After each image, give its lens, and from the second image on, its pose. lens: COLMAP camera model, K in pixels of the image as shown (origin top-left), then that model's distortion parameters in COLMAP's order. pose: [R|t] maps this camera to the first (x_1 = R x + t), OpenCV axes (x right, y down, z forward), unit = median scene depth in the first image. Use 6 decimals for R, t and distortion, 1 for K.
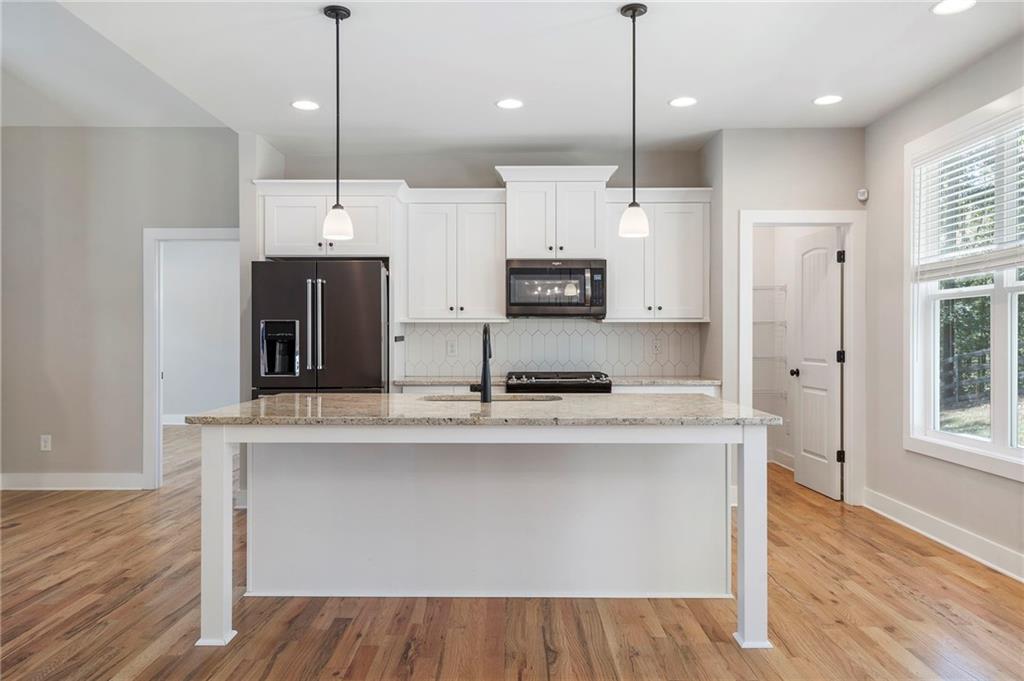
lens RADIAL K [[740.5, 0, 508.2], [0, 740.5, 331.0], [0, 0, 1]] dist [0.009594, -0.009831]
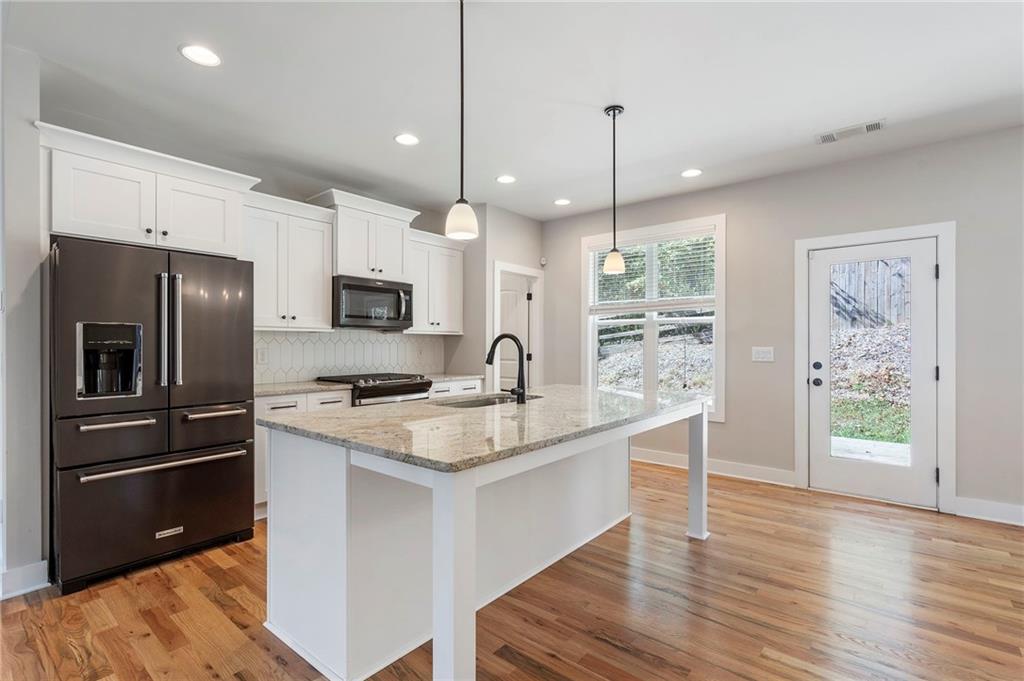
lens RADIAL K [[471.4, 0, 507.4], [0, 471.4, 346.5], [0, 0, 1]] dist [-0.004168, 0.001243]
pose [[0.641866, -0.001564, 0.766815, -0.380378], [-0.005078, 0.999967, 0.006289, 0.004116], [-0.766800, -0.007931, 0.641838, 0.355535]]
